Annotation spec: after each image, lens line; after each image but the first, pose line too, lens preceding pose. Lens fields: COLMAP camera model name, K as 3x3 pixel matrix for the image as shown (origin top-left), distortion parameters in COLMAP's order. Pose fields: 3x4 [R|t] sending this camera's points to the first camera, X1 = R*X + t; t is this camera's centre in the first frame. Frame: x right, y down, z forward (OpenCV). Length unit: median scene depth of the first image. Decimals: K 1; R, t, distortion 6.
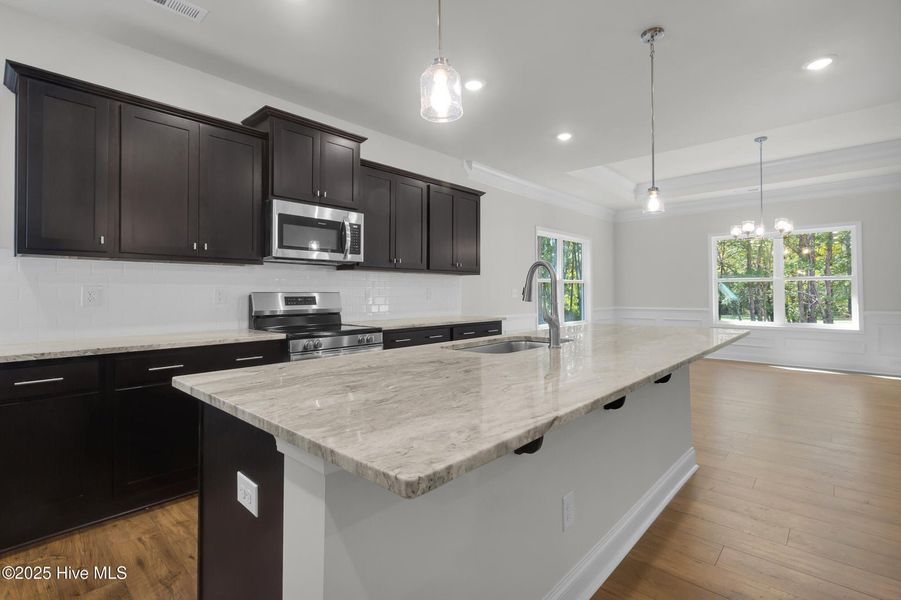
lens RADIAL K [[419.8, 0, 450.8], [0, 419.8, 290.4], [0, 0, 1]] dist [0.003144, 0.000625]
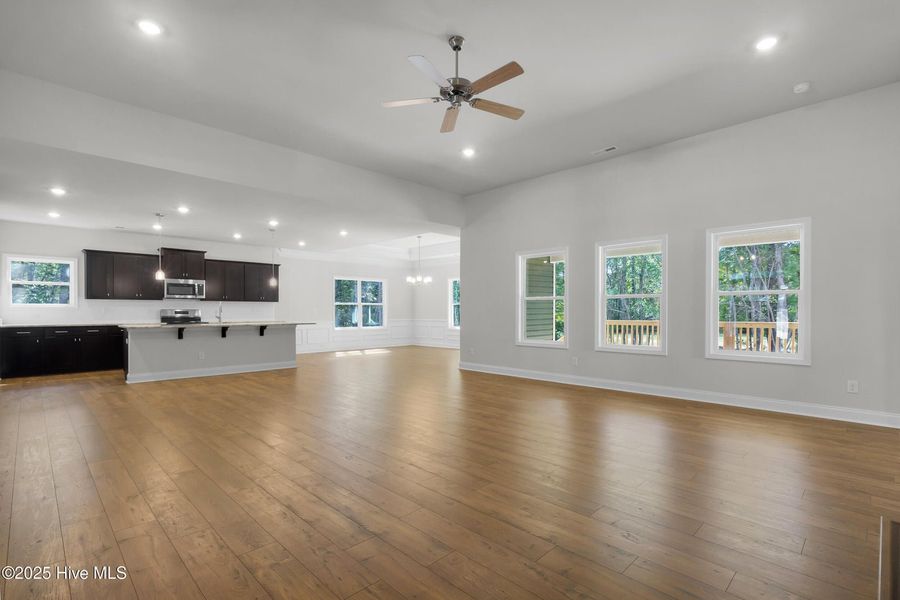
lens RADIAL K [[426.7, 0, 452.4], [0, 426.7, 323.5], [0, 0, 1]] dist [0.002903, 0.000510]
pose [[0.998814, 0.005263, -0.048410, 1.504373], [-0.003554, 0.999369, 0.035327, -0.009822], [0.048566, -0.035113, 0.998203, -1.654628]]
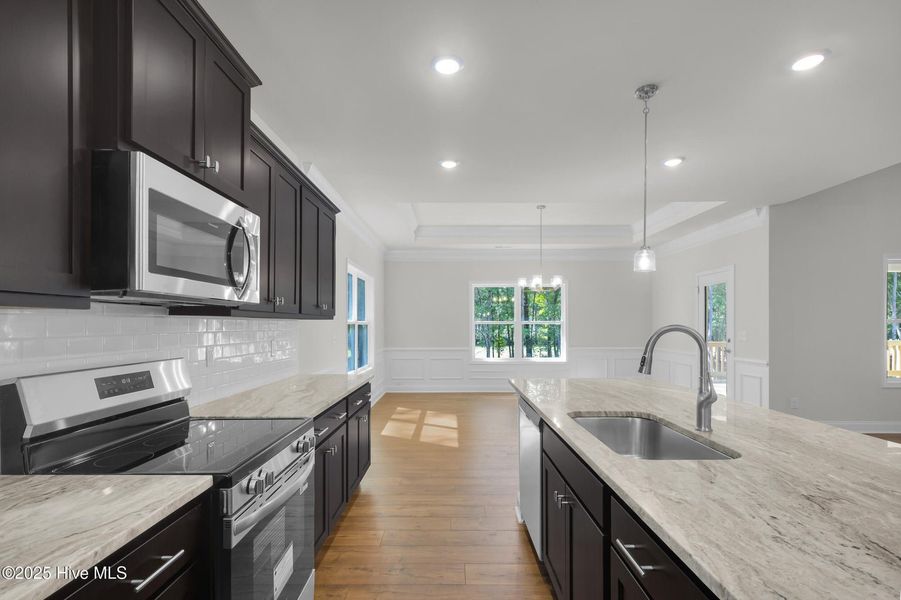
lens RADIAL K [[430.8, 0, 447.7], [0, 430.8, 326.1], [0, 0, 1]] dist [-0.002288, -0.000377]
pose [[0.738888, 0.000592, 0.673829, -0.409025], [-0.006513, 0.999959, 0.006262, -0.042885], [-0.673797, -0.009015, 0.738861, 0.410932]]
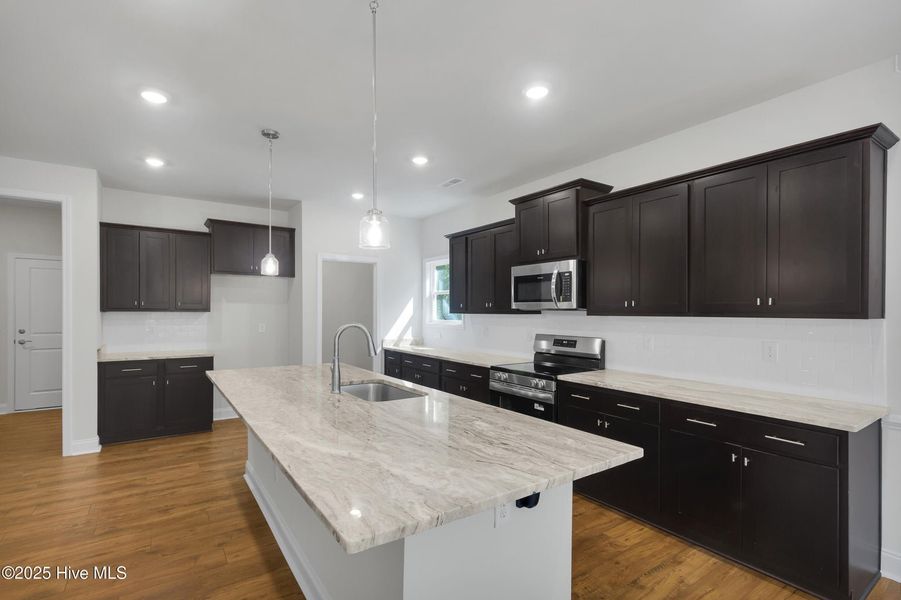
lens RADIAL K [[424.1, 0, 448.7], [0, 424.1, 310.2], [0, 0, 1]] dist [0.001125, 0.000024]
pose [[-0.219151, -0.001089, -0.975690, 0.822871], [0.002596, 0.999995, -0.001699, -0.063018], [0.975687, -0.002905, -0.219147, 0.932602]]
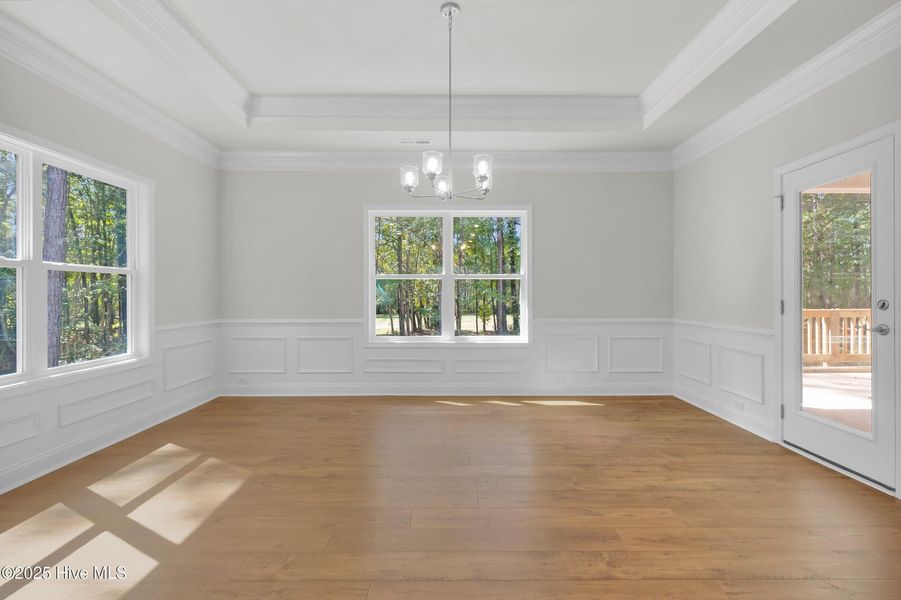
lens RADIAL K [[423.1, 0, 450.6], [0, 423.1, 282.9], [0, 0, 1]] dist [0.003216, 0.000415]
pose [[0.736228, 0.020660, 0.676418, 0.566346], [-0.007311, 0.999718, -0.022577, 0.002922], [-0.676694, 0.011676, 0.736172, 0.893041]]
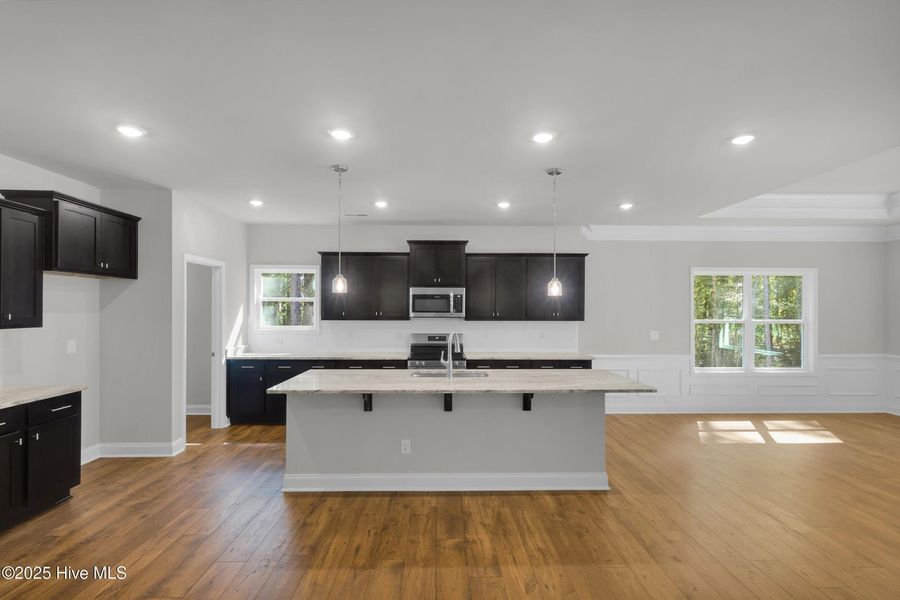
lens RADIAL K [[428.9, 0, 450.0], [0, 428.9, 300.0], [0, 0, 1]] dist [0.003189, 0.000236]
pose [[0.696181, -0.007881, -0.717823, 0.961266], [0.000093, 0.999941, -0.010888, -0.116249], [0.717866, 0.007513, 0.696140, -0.212798]]
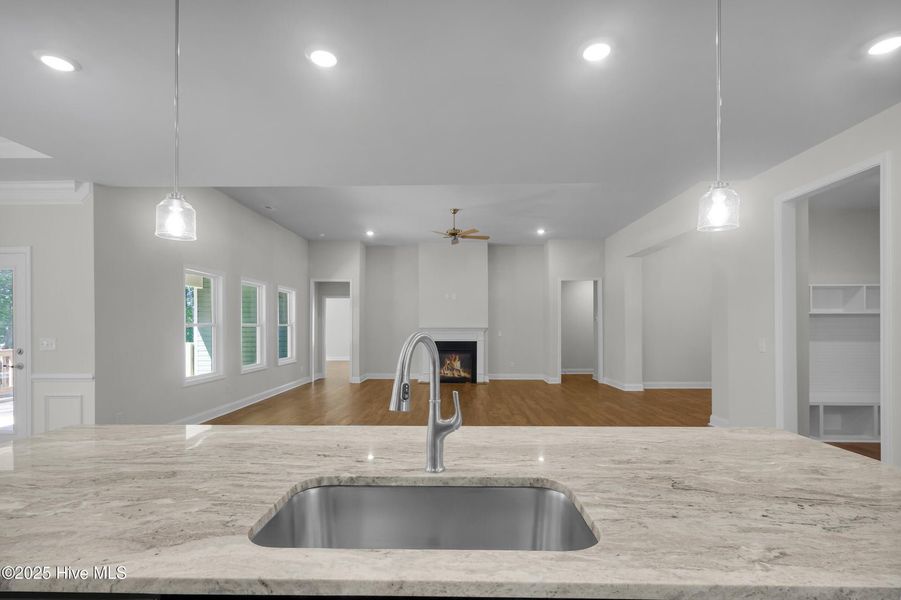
lens RADIAL K [[427.2, 0, 452.9], [0, 427.2, 323.5], [0, 0, 1]] dist [0.002903, 0.000510]
pose [[-0.665997, 0.009554, 0.745893, -0.146026], [-0.000079, 0.999917, -0.012879, -0.045816], [-0.745954, -0.008636, -0.665941, 0.821701]]
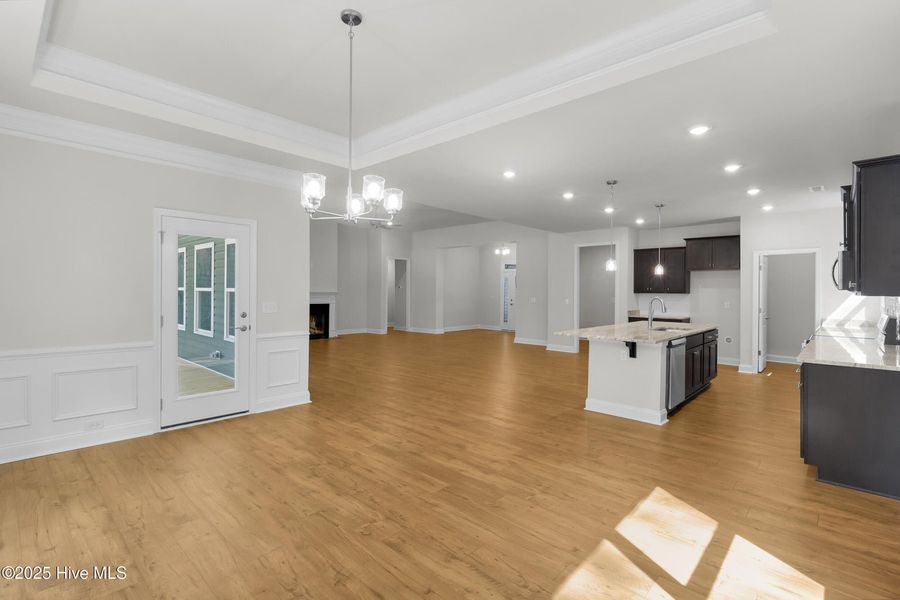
lens RADIAL K [[419.4, 0, 450.3], [0, 419.4, 290.4], [0, 0, 1]] dist [0.003144, 0.000625]
pose [[-0.999943, -0.006342, 0.008562, 0.933159], [-0.006400, 0.999957, -0.006719, -0.054342], [-0.008519, -0.006773, -0.999941, 2.241548]]
